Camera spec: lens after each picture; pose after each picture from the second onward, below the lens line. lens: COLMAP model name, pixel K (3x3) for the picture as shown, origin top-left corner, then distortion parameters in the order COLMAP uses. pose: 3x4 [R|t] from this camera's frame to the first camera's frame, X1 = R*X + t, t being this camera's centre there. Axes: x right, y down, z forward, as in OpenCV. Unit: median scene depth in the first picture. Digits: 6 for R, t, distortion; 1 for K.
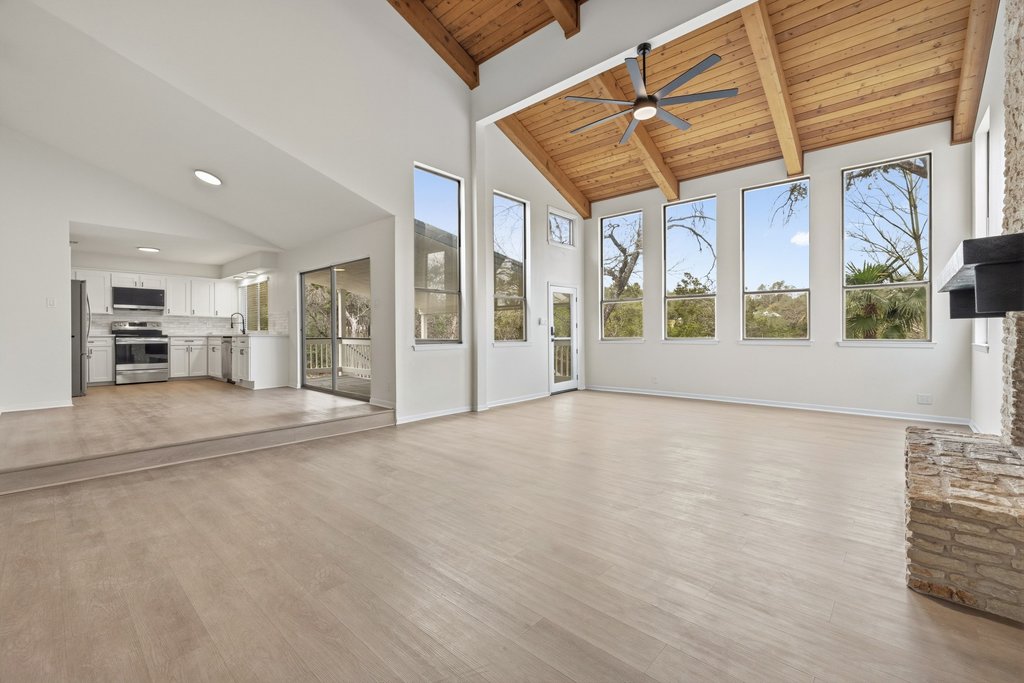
lens RADIAL K [[399.7, 0, 513.2], [0, 399.7, 339.2], [0, 0, 1]] dist [-0.021359, -0.000222]
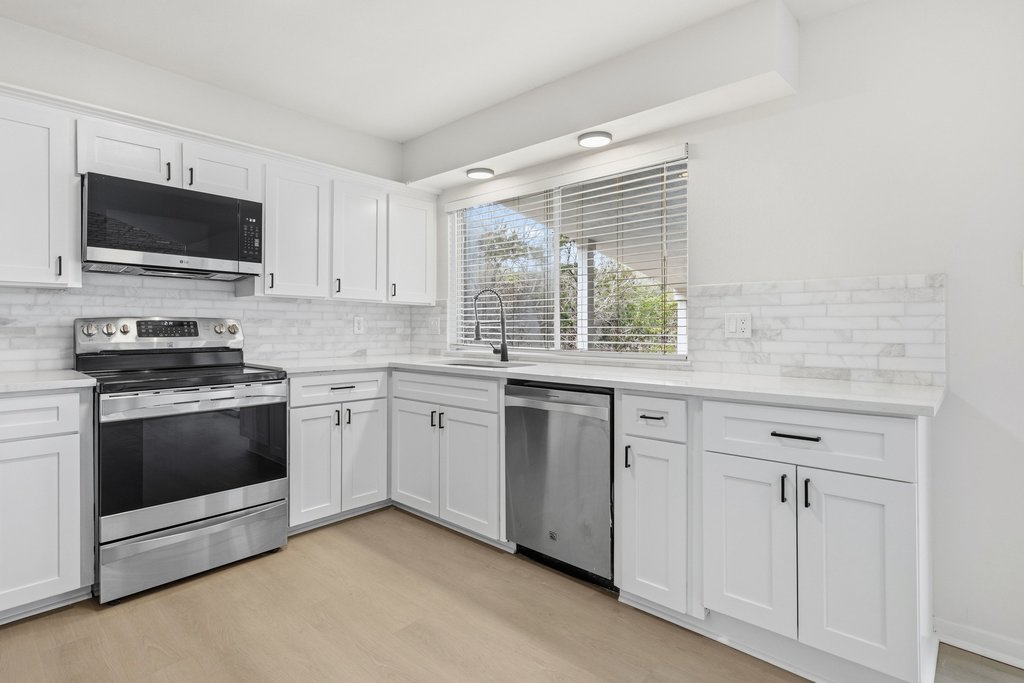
lens RADIAL K [[508.0, 0, 511.4], [0, 508.0, 330.5], [0, 0, 1]] dist [-0.004765, -0.000841]
pose [[0.999053, 0.002059, -0.043459, -0.710102], [-0.002331, 0.999978, -0.006191, -0.034918], [0.043445, 0.006287, 0.999036, 0.665847]]
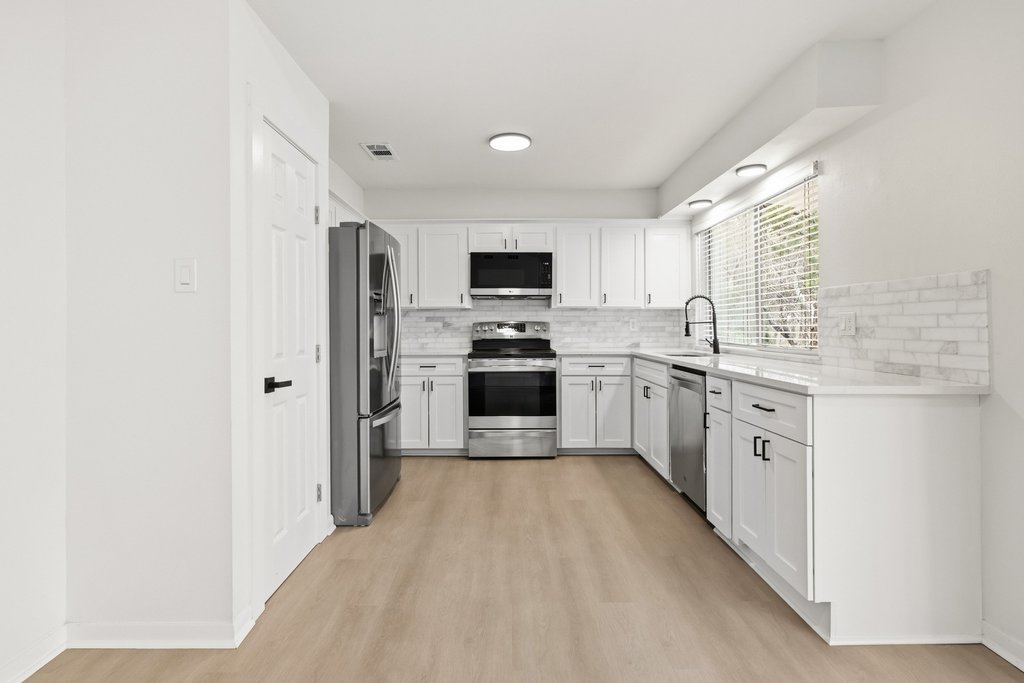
lens RADIAL K [[508.0, 0, 504.4], [0, 508.0, 319.0], [0, 0, 1]] dist [-0.004765, -0.000841]
pose [[0.636189, -0.013380, -0.771417, -0.476623], [-0.005827, 0.999738, -0.022146, -0.034686], [0.771511, 0.018584, 0.635944, 0.591601]]
